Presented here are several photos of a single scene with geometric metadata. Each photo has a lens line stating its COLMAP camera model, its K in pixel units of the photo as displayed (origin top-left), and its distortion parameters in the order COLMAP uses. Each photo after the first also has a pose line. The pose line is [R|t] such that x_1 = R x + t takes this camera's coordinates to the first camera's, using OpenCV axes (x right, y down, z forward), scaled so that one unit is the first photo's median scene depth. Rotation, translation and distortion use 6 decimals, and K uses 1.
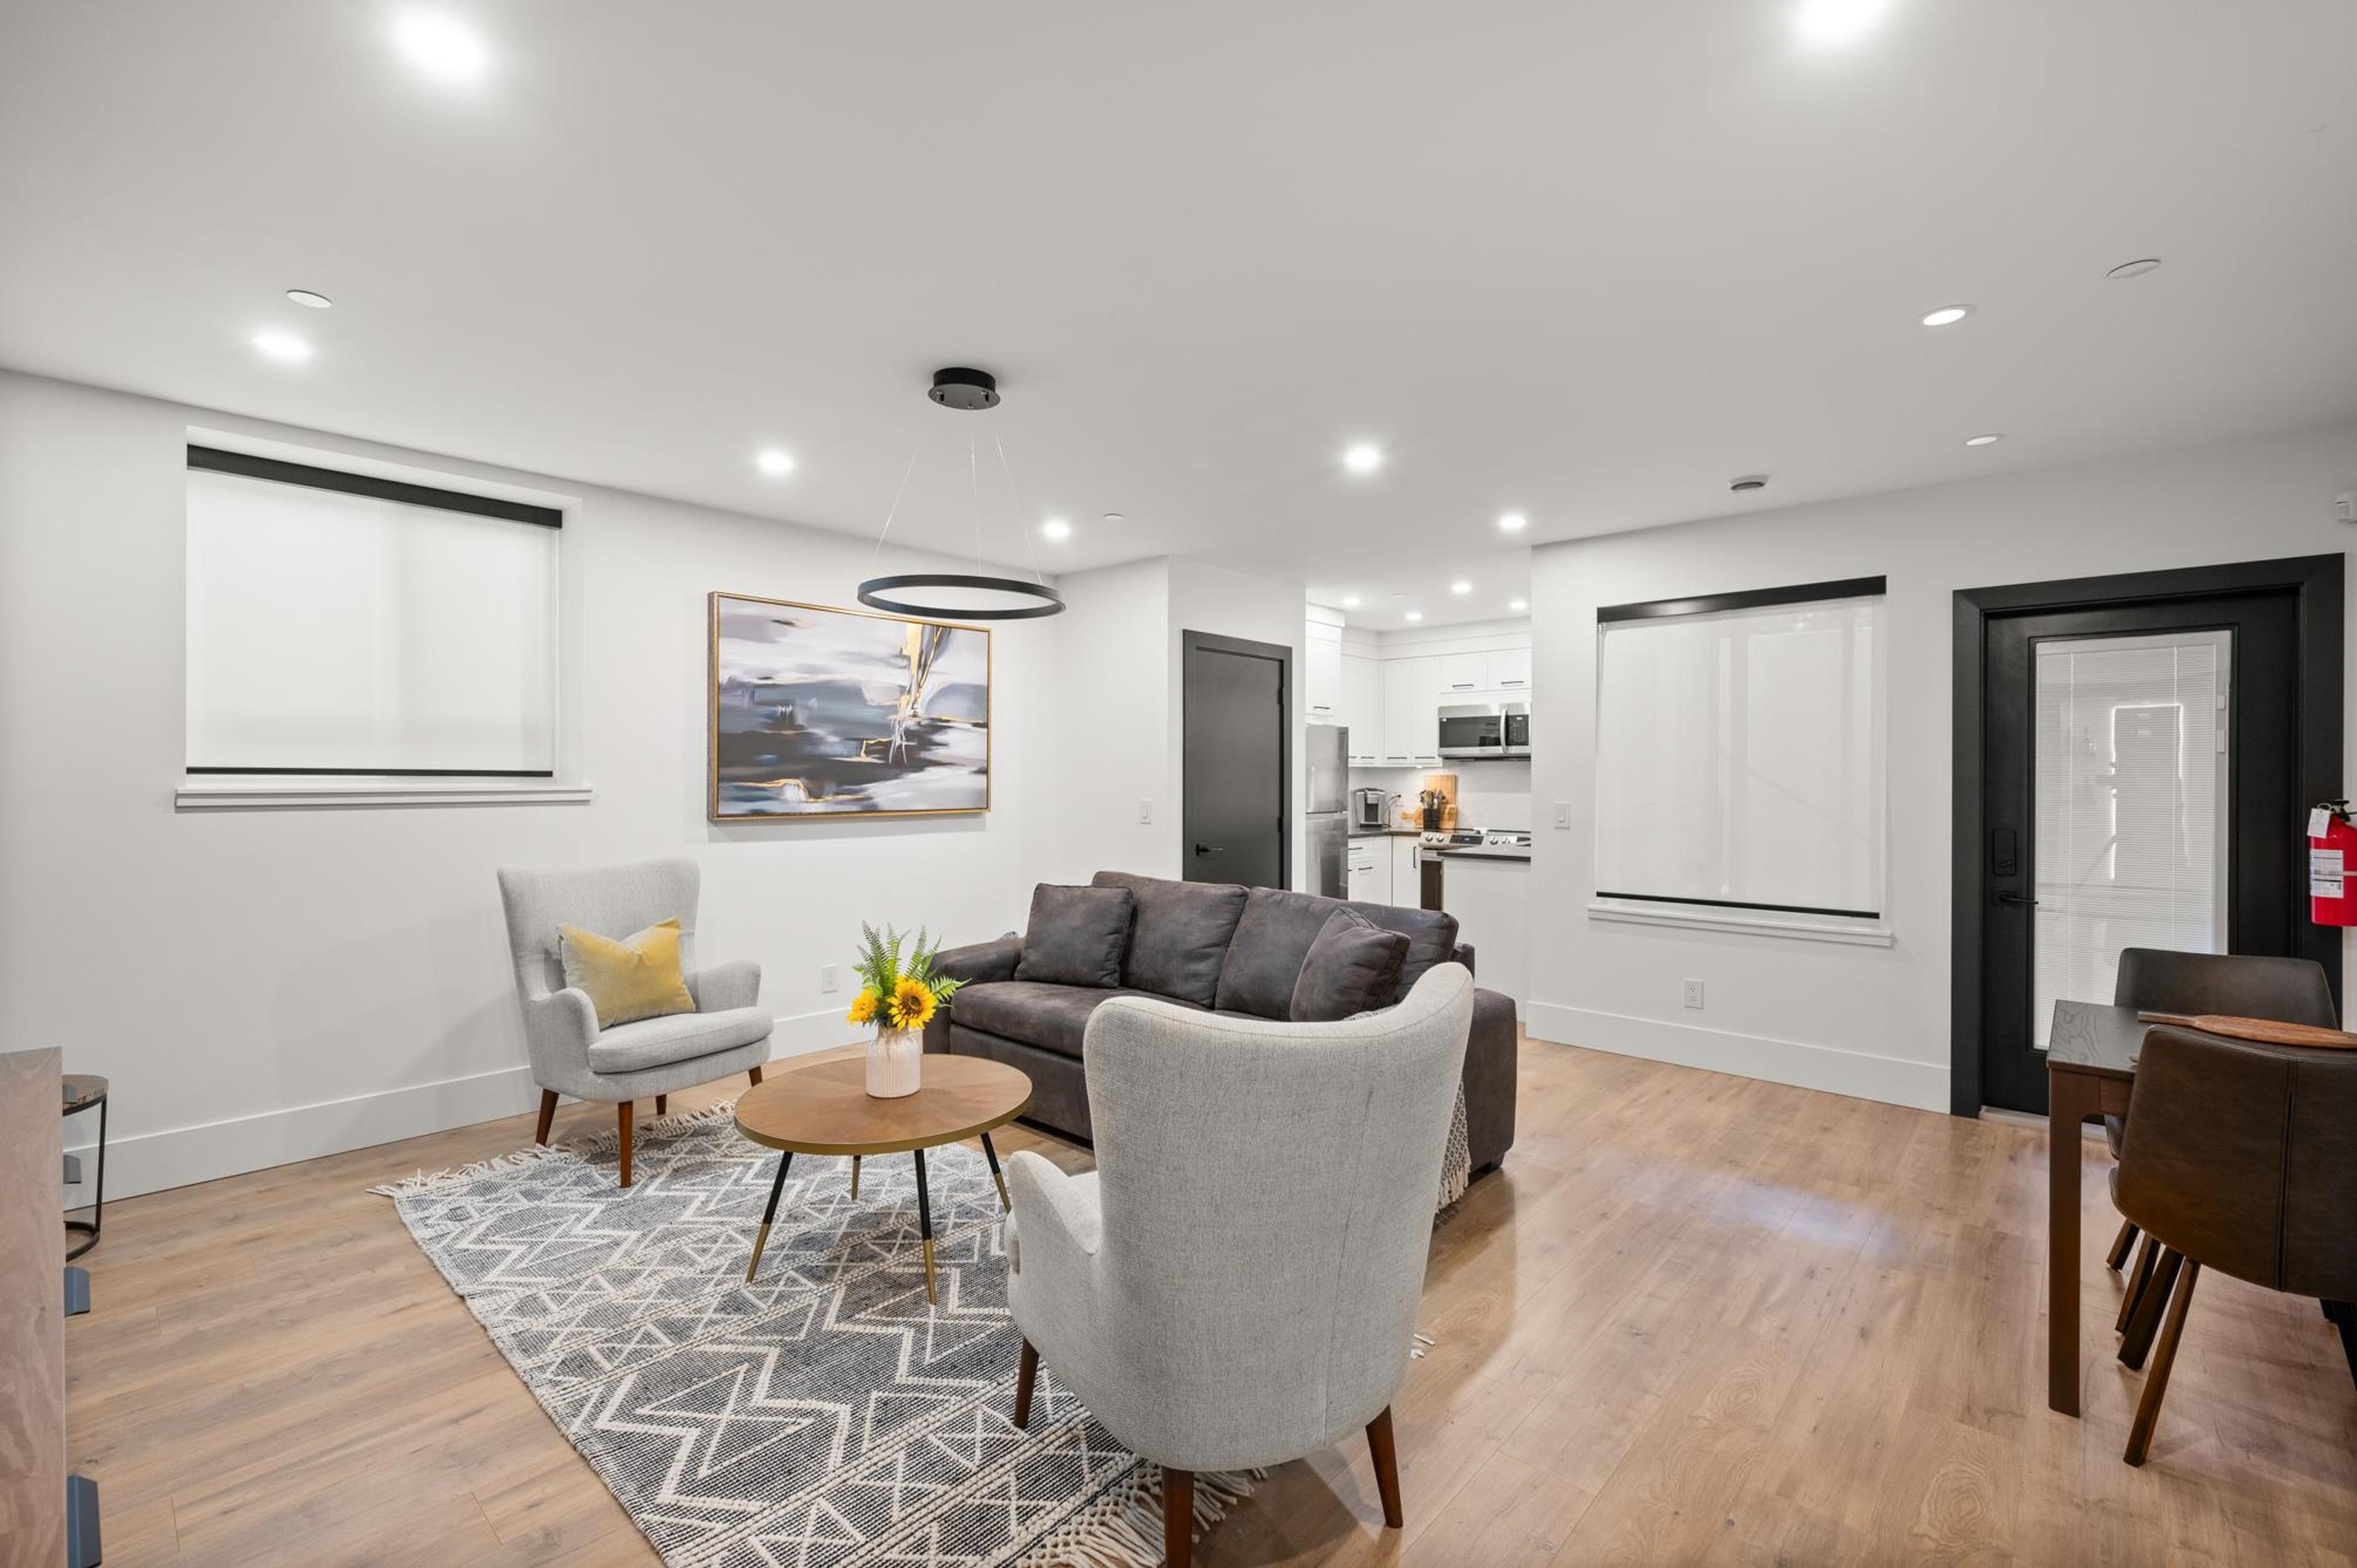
lens RADIAL K [[1010.5, 0, 1178.5], [0, 1010.5, 784.0], [0, 0, 1]] dist [0.001817, 0.000310]
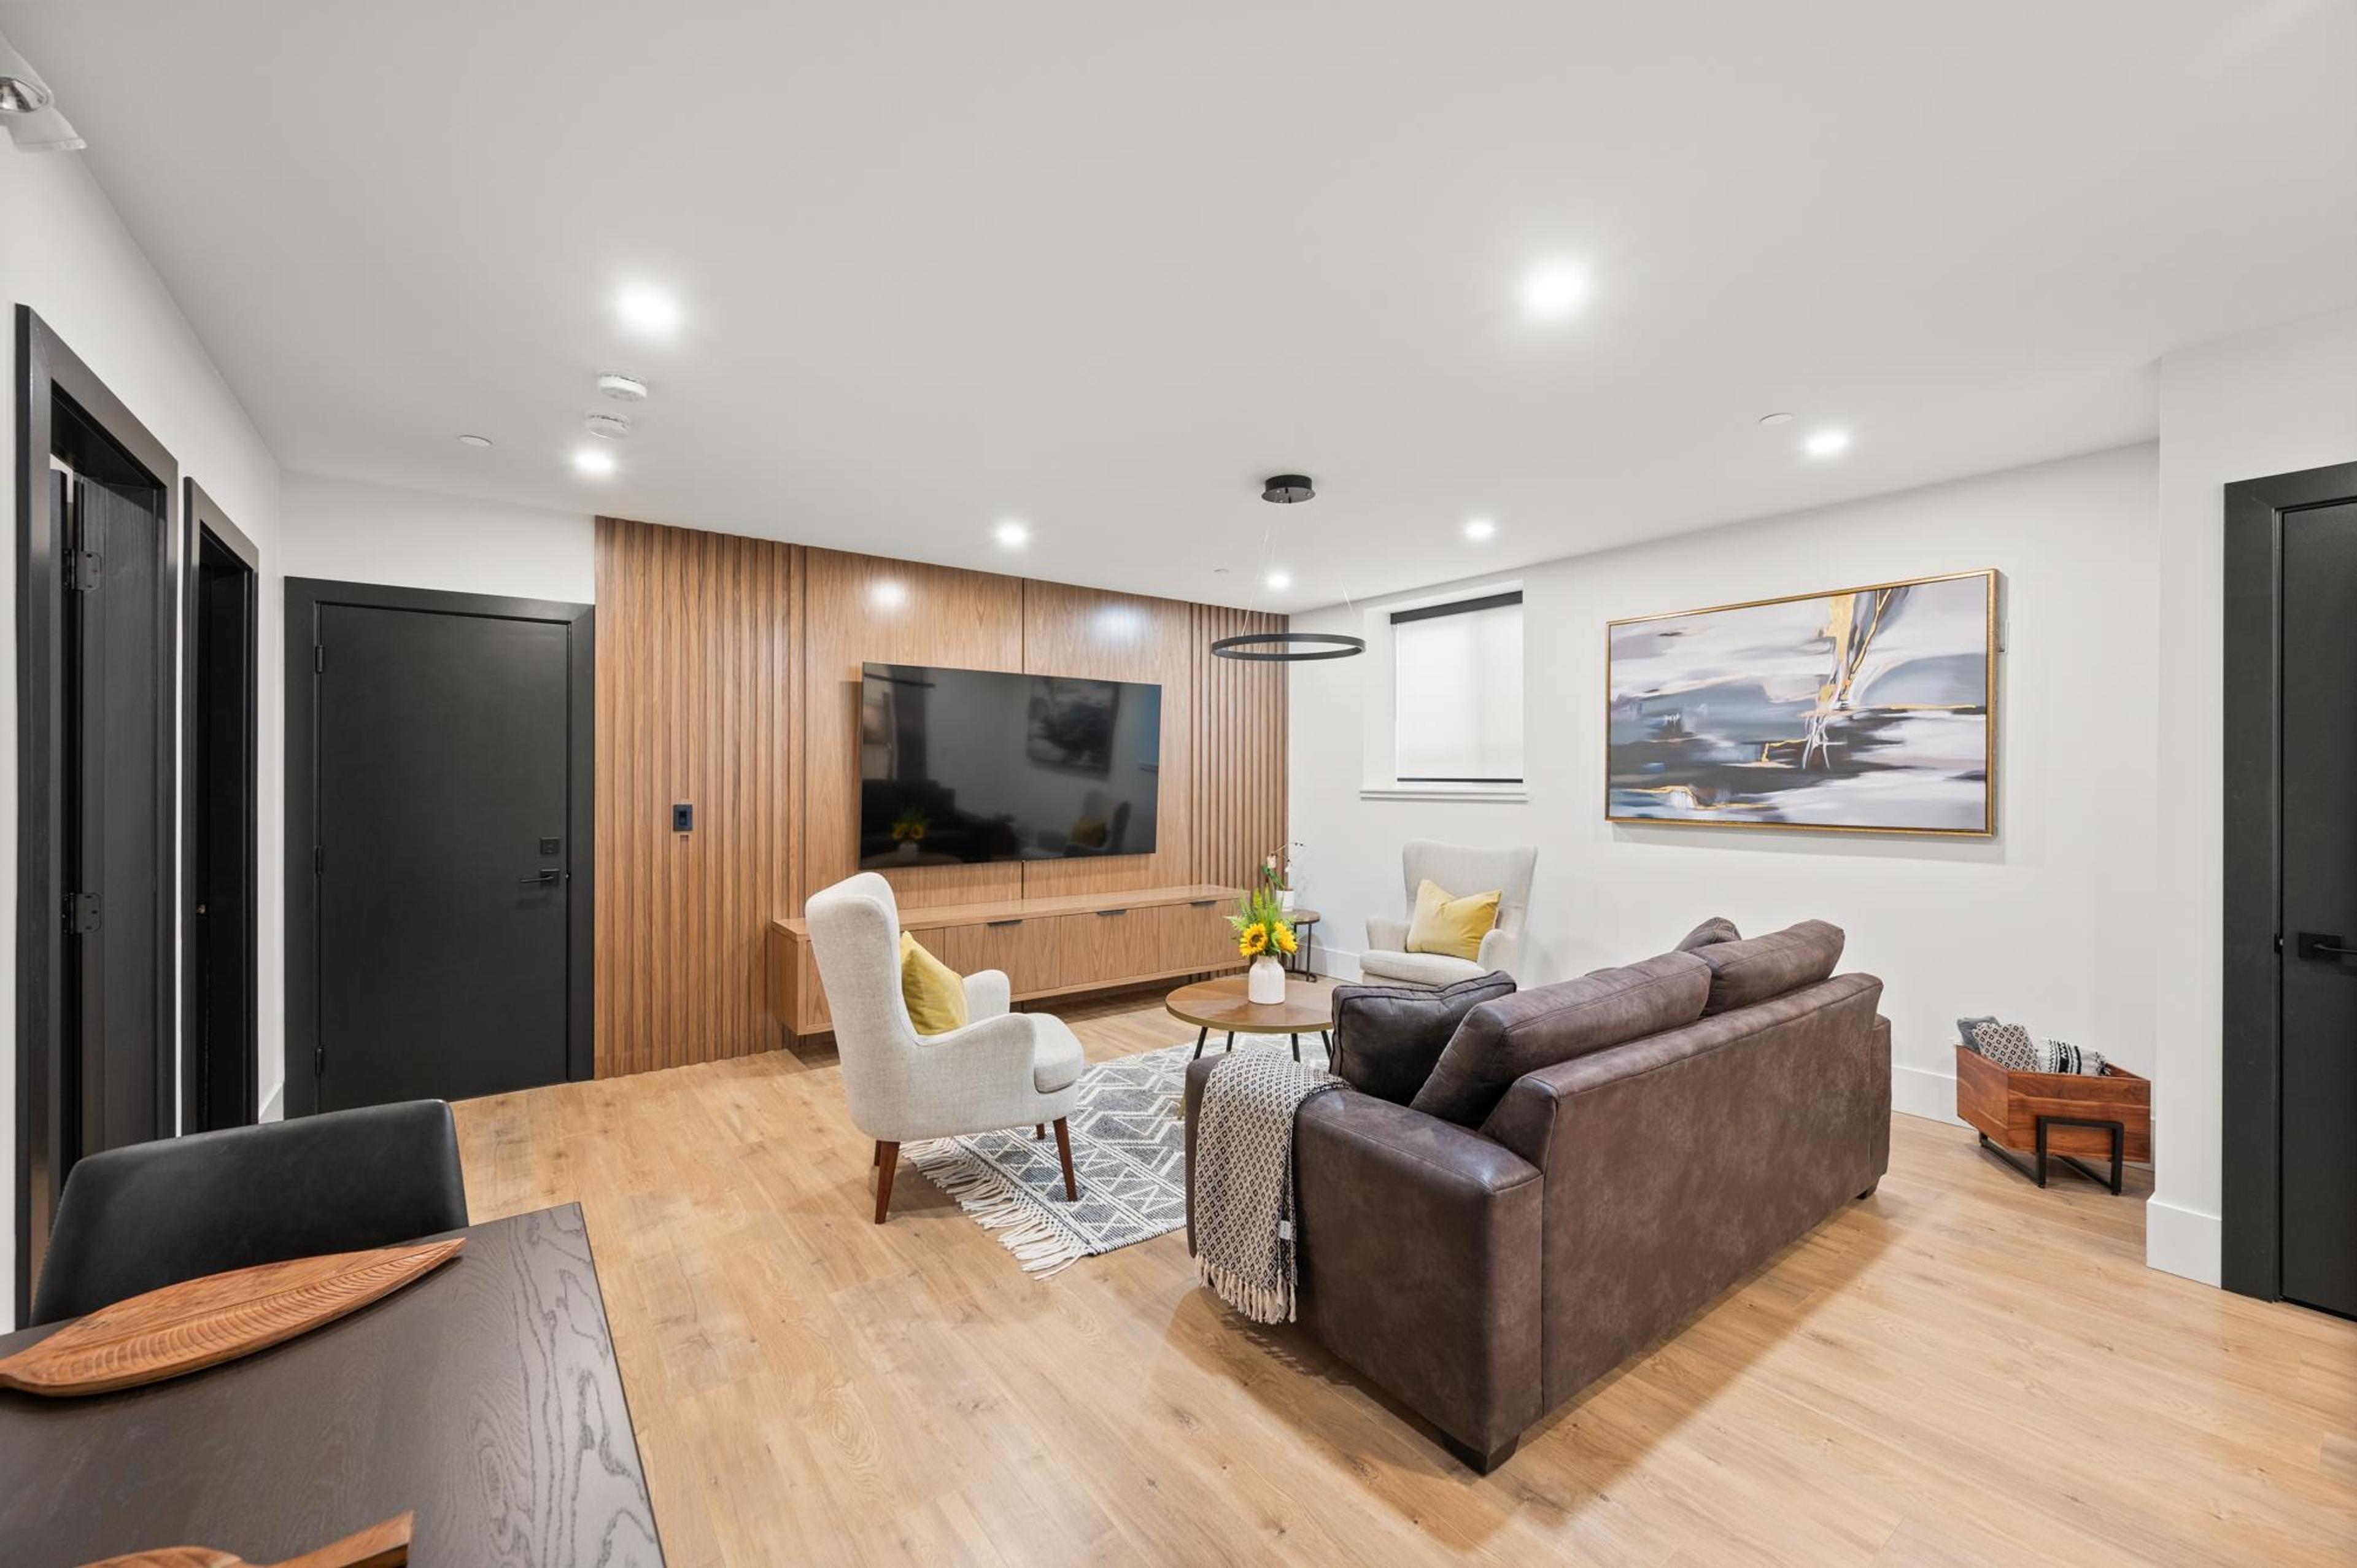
lens RADIAL K [[931.0, 0, 1174.9], [0, 931.0, 775.5], [0, 0, 1]] dist [-0.001675, 0.000464]
pose [[-0.195531, -0.009529, -0.980651, 0.599068], [-0.013251, 0.999887, -0.007074, -0.001961], [0.980608, 0.011611, -0.195635, 0.648200]]
